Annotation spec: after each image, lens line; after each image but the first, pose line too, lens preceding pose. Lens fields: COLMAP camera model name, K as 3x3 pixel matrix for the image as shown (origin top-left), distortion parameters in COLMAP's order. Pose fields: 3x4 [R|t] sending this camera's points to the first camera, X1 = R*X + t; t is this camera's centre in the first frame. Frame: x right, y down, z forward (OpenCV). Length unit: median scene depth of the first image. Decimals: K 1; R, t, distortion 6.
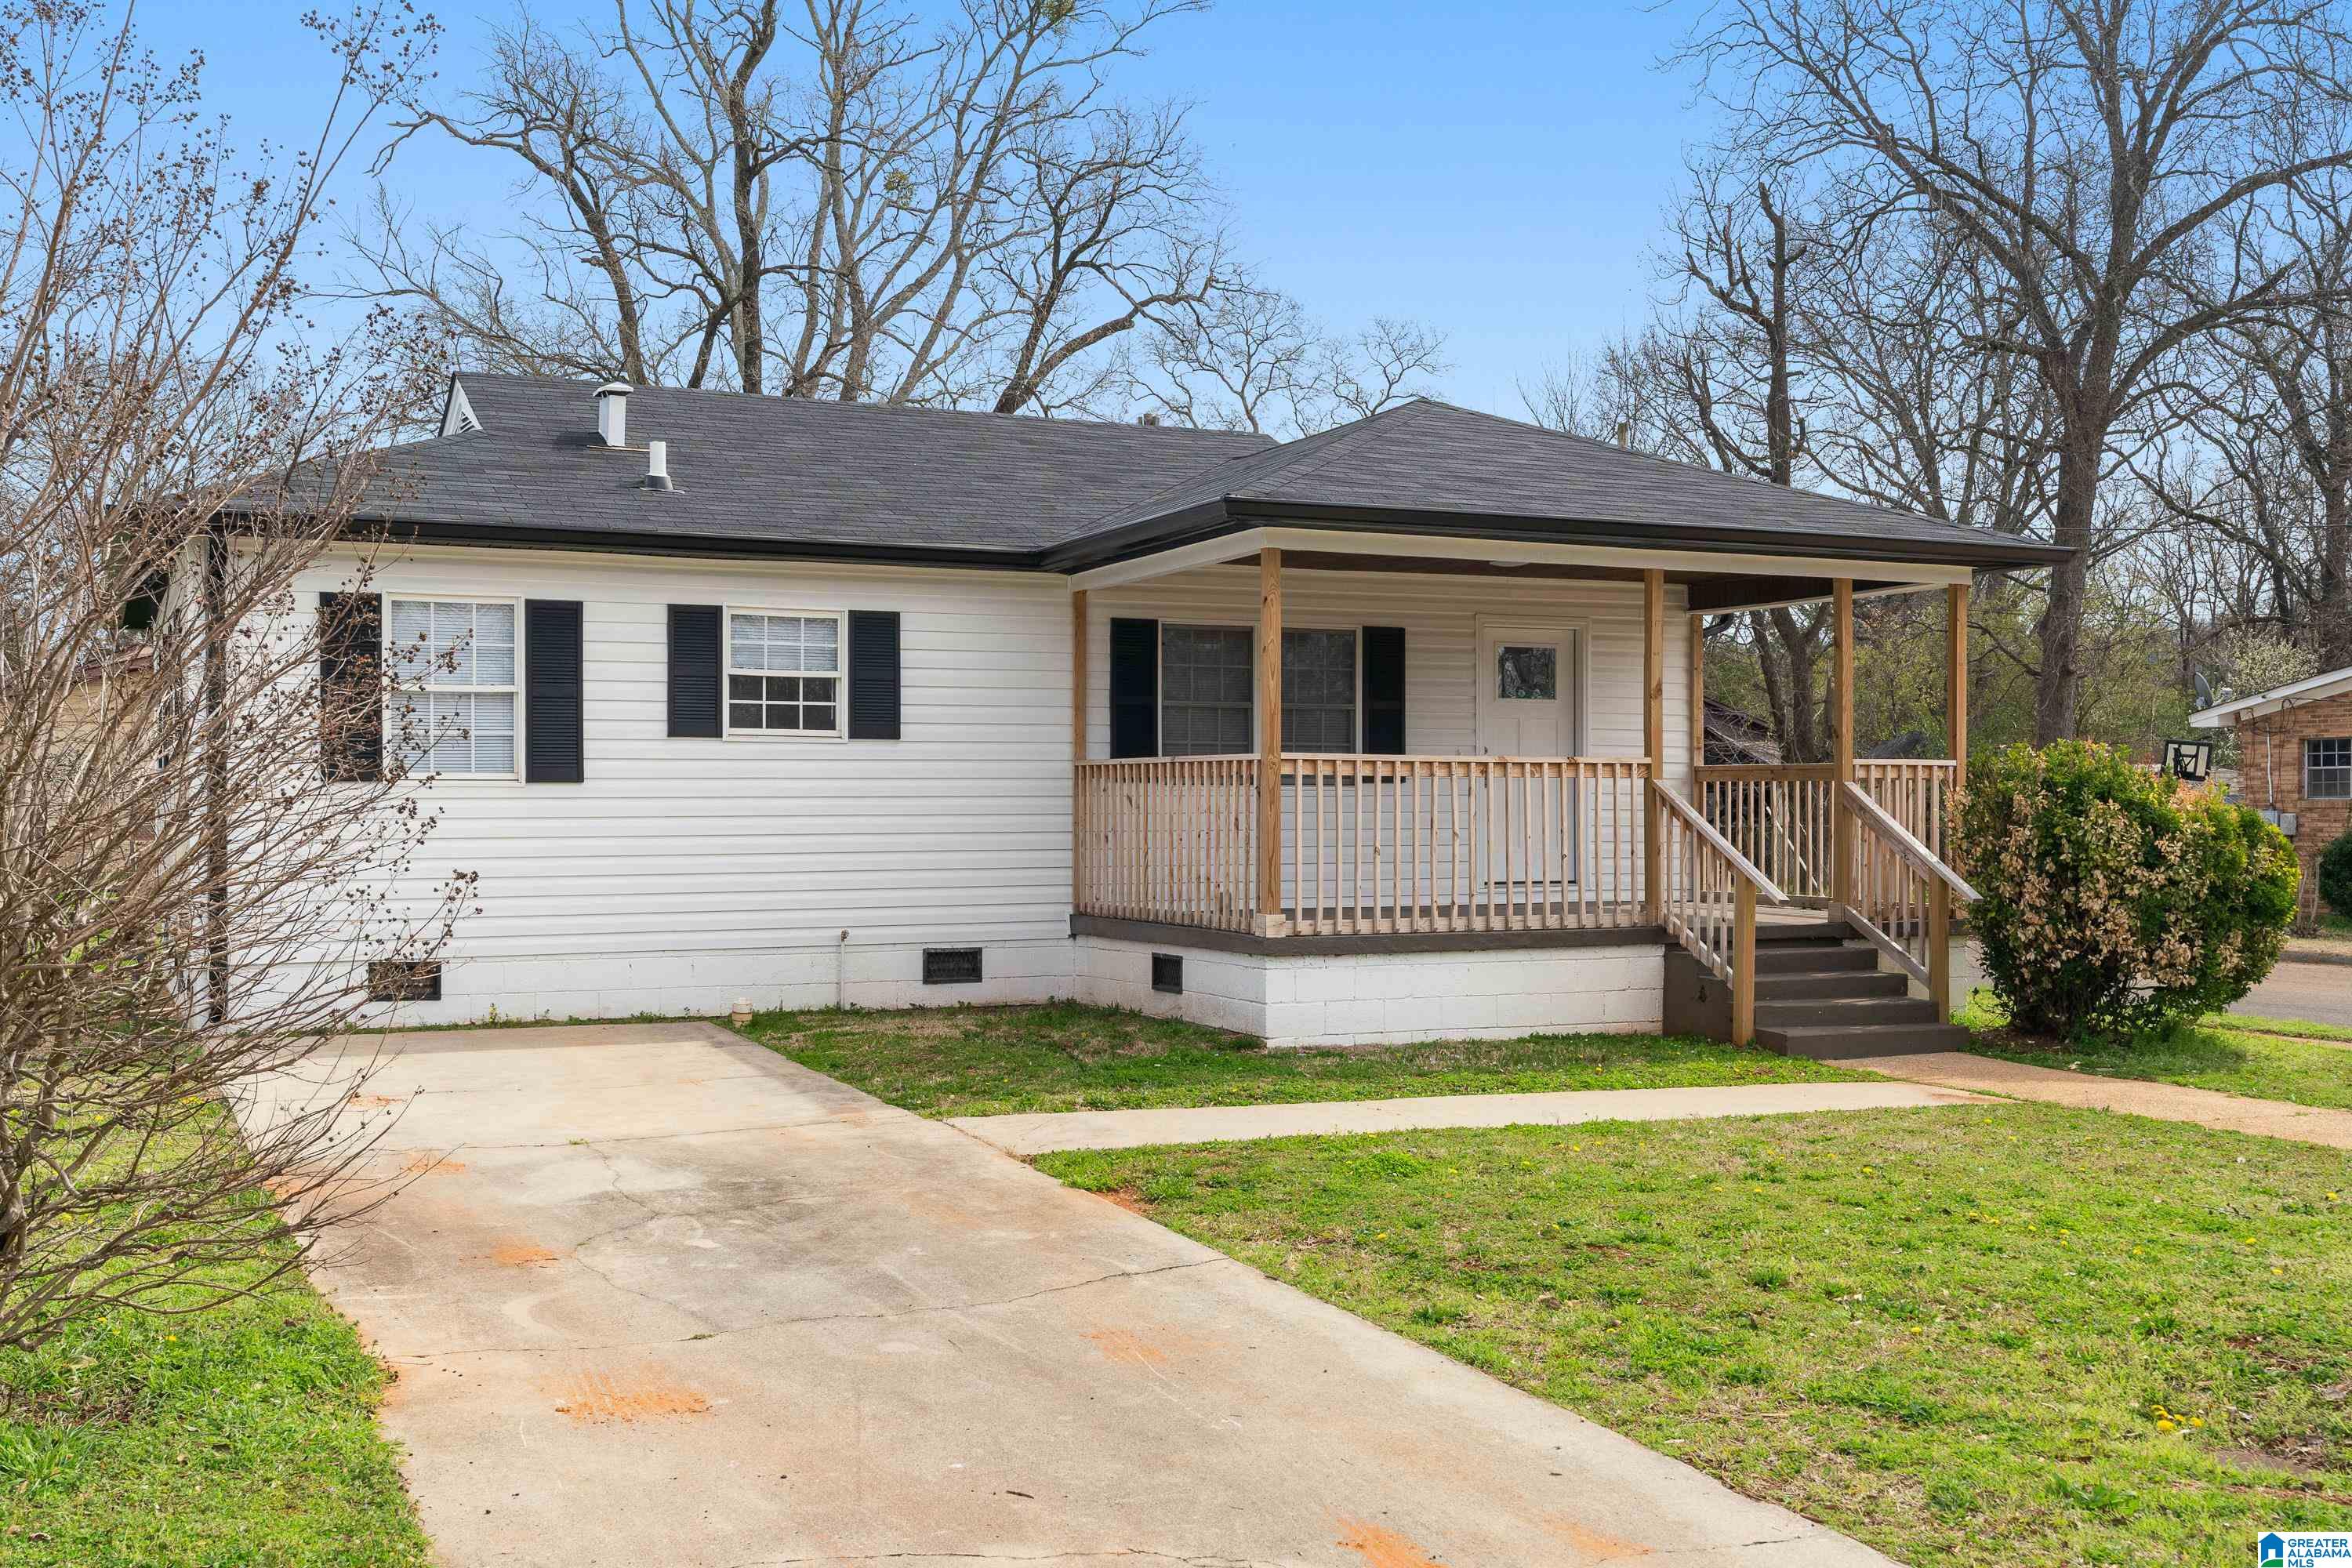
lens RADIAL K [[2396.7, 0, 1199.0], [0, 2396.7, 804.9], [0, 0, 1]] dist [0.012185, 0.000000]
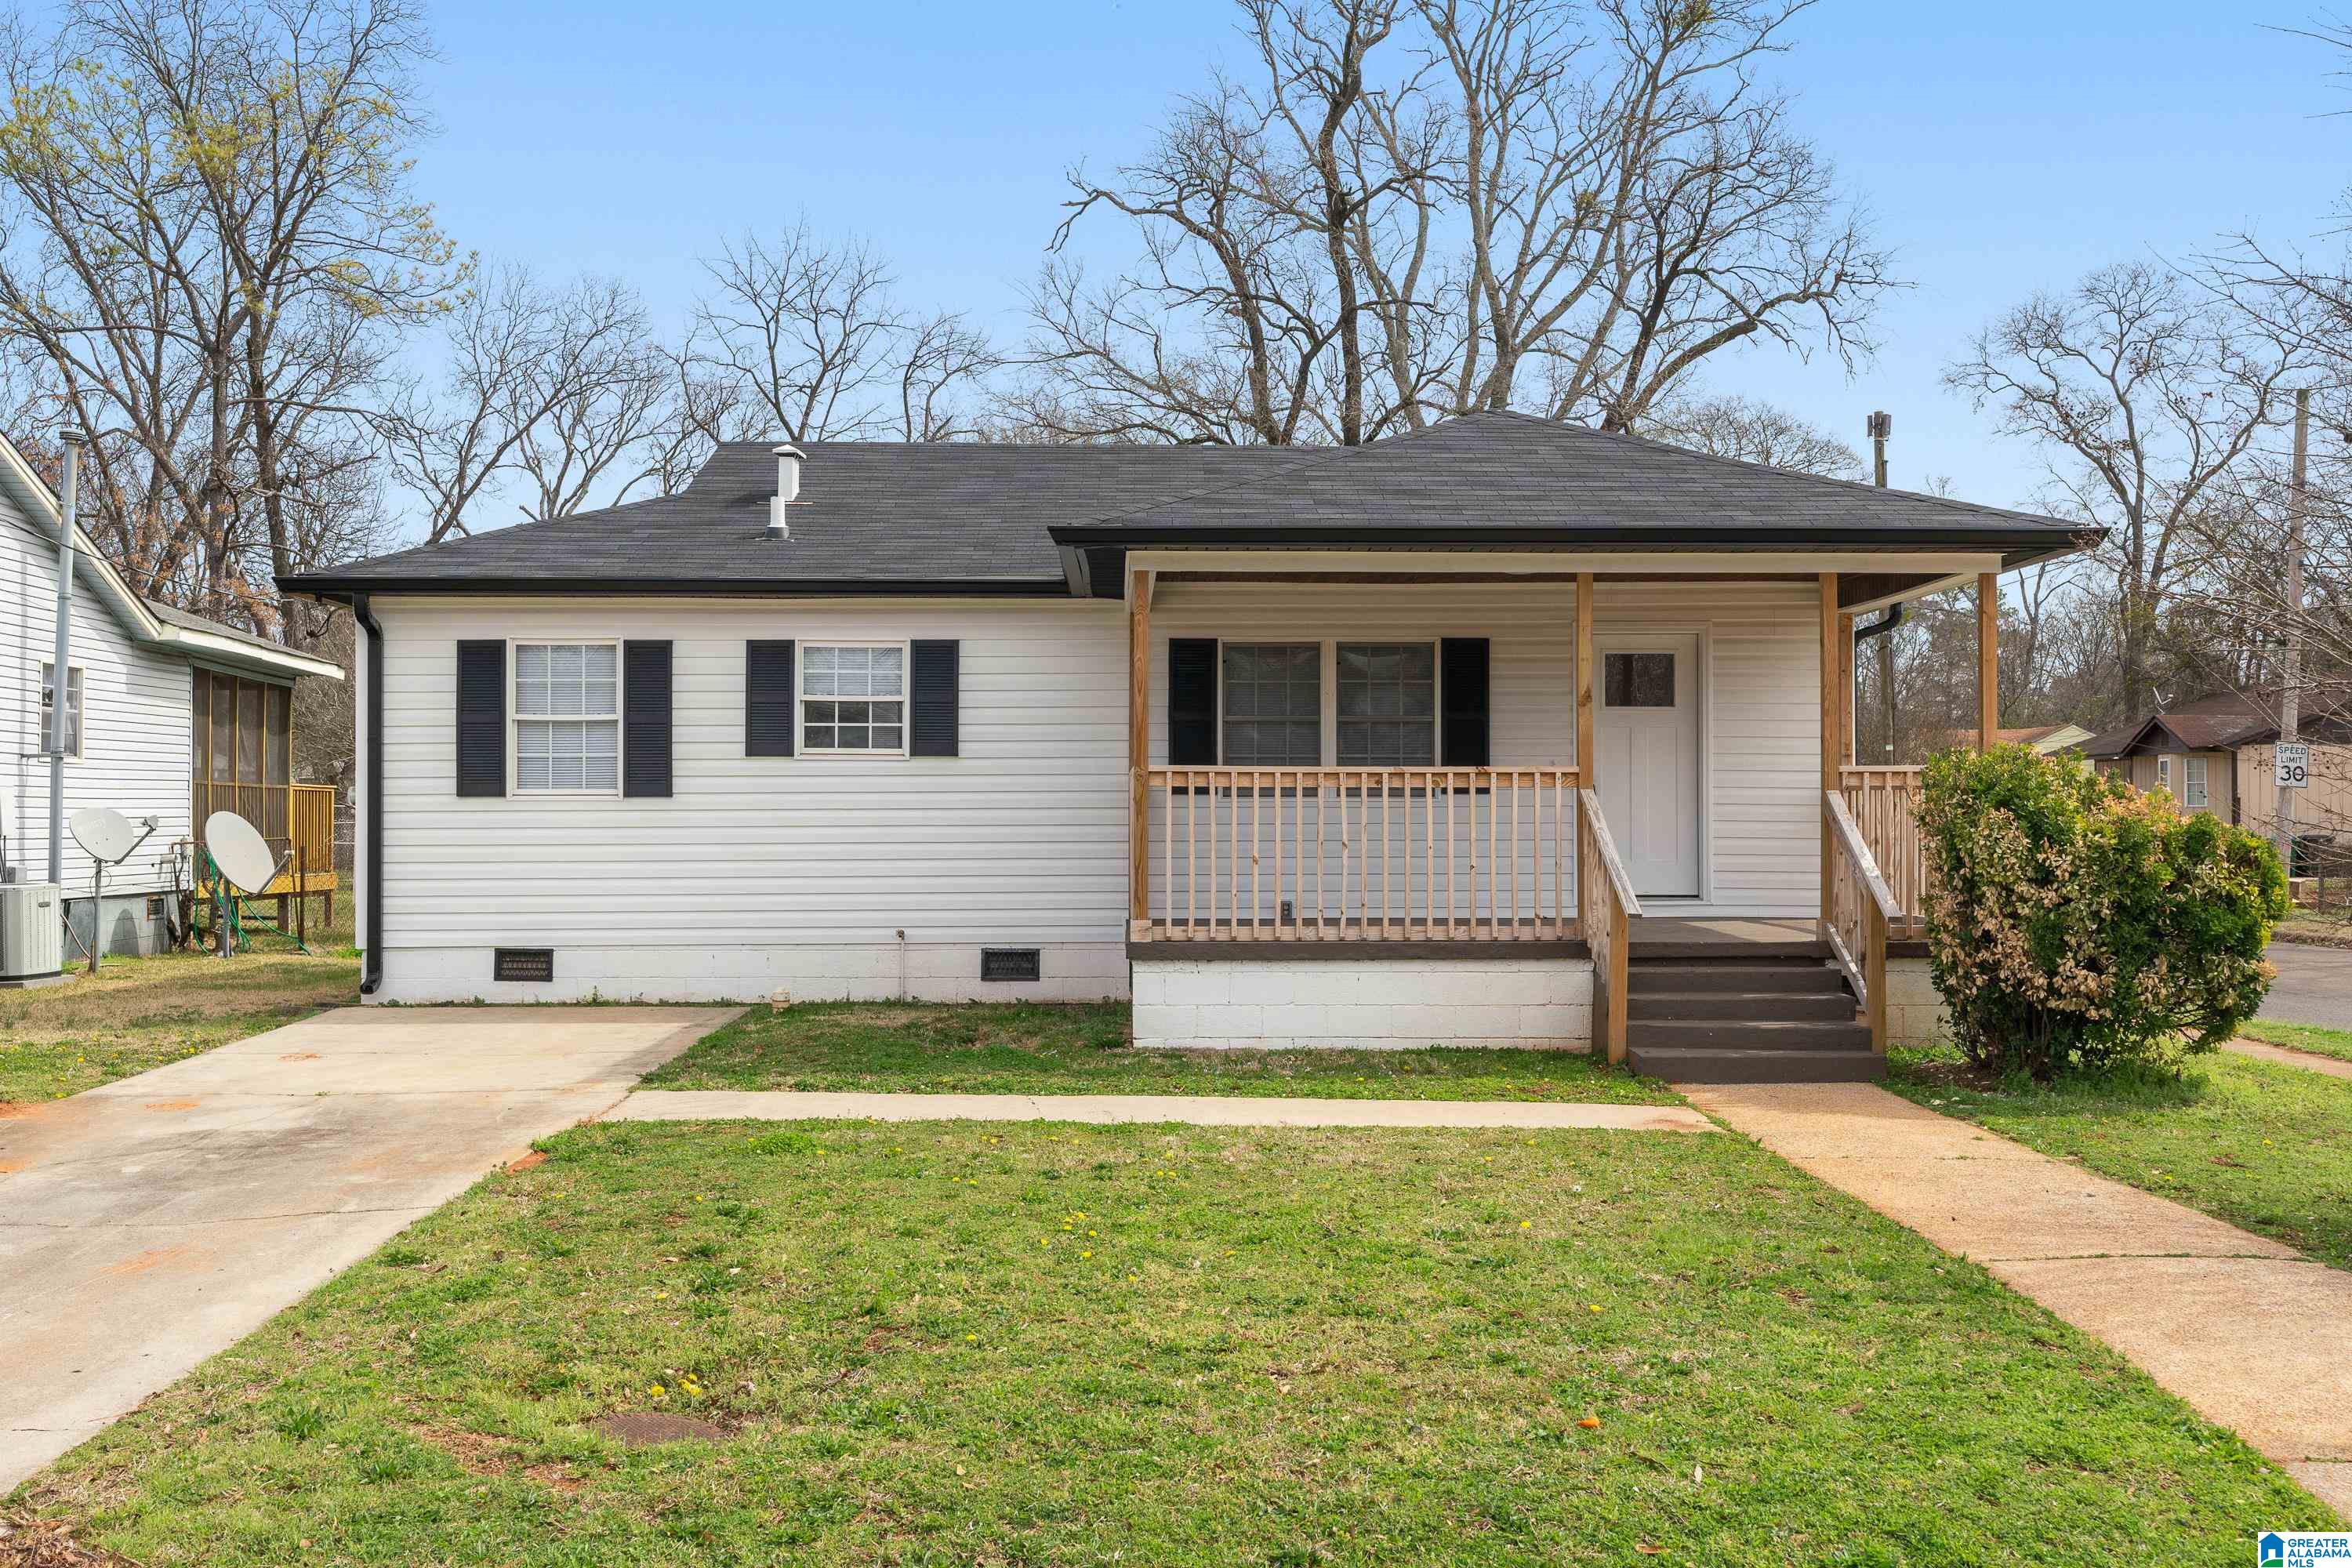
lens RADIAL K [[2396.7, 0, 1174.9], [0, 2396.7, 767.6], [0, 0, 1]] dist [0.012185, 0.000000]
pose [[0.913657, -0.008888, -0.406388, 0.409990], [-0.000209, 0.999751, -0.022335, 0.002223], [0.406486, 0.020491, 0.913427, 0.041393]]
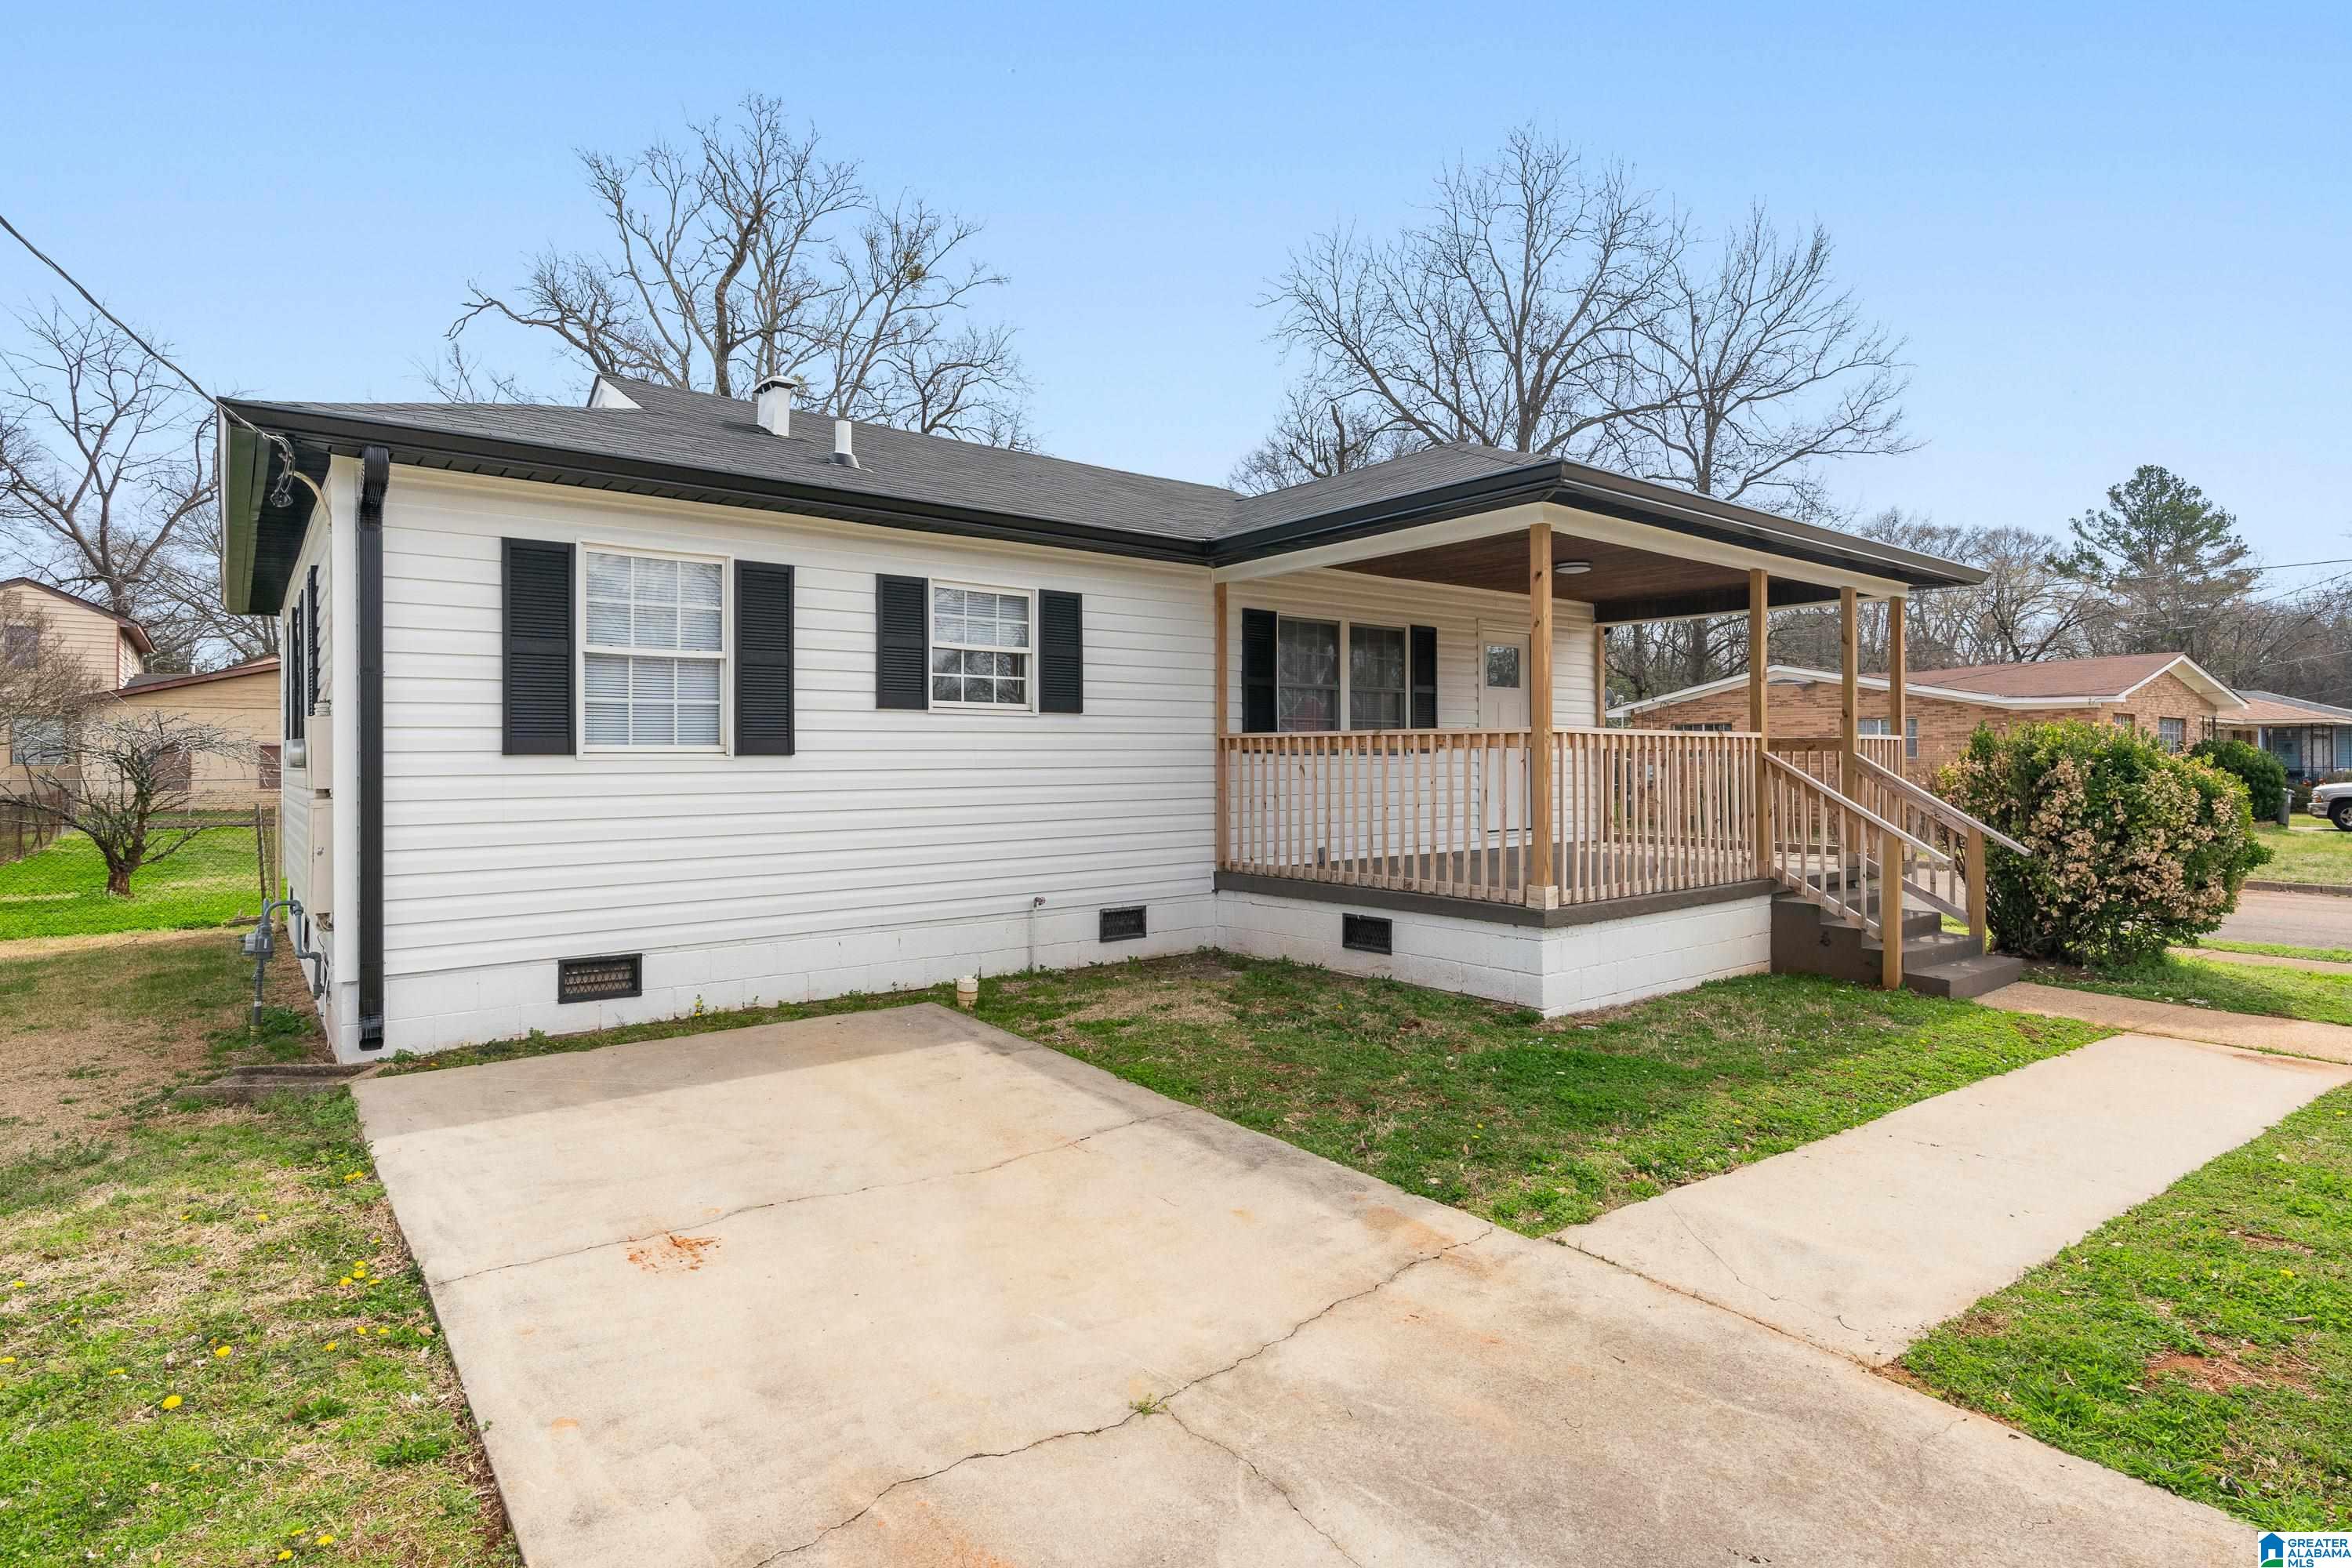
lens RADIAL K [[1210.4, 0, 1173.2], [0, 1210.4, 739.6], [0, 0, 1]] dist [-0.004616, 0.001408]
pose [[0.973906, 0.001363, 0.226949, -0.207015], [0.002253, 0.999875, -0.015672, -0.007249], [-0.226942, 0.015775, 0.973780, 0.469284]]
